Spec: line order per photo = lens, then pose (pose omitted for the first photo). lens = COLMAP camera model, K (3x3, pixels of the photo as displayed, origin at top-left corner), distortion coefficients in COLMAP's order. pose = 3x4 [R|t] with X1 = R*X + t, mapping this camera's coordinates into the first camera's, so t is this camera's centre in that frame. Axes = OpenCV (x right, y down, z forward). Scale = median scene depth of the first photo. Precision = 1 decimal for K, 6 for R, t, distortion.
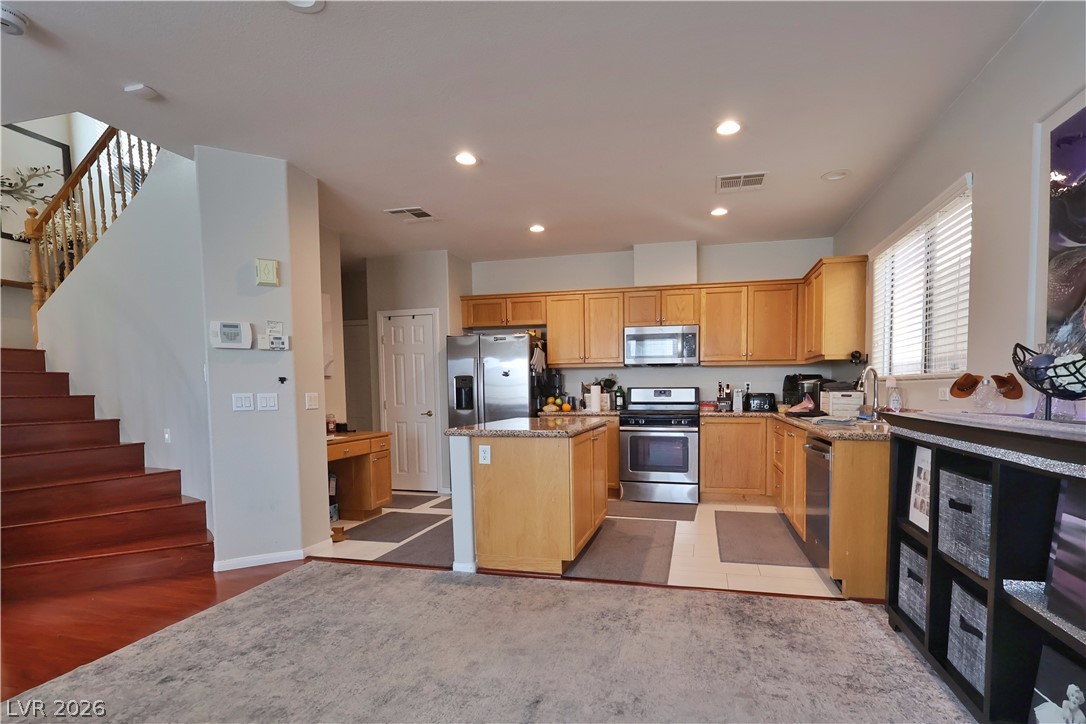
lens RADIAL K [[537.0, 0, 562.9], [0, 537.0, 419.8], [0, 0, 1]] dist [-0.000133, -0.000005]
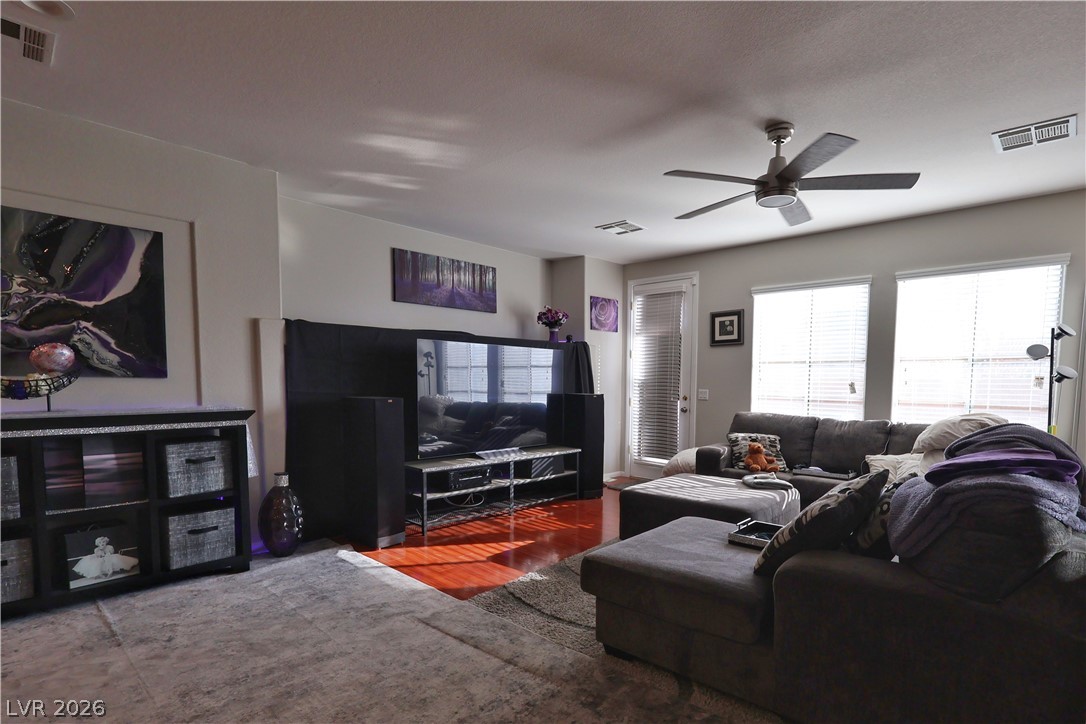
lens RADIAL K [[537.0, 0, 562.9], [0, 537.0, 419.8], [0, 0, 1]] dist [-0.000133, -0.000005]
pose [[-0.877453, -0.037068, 0.478227, -0.408797], [0.025211, 0.992068, 0.123152, -0.041432], [-0.478999, 0.120117, -0.869559, 0.494429]]
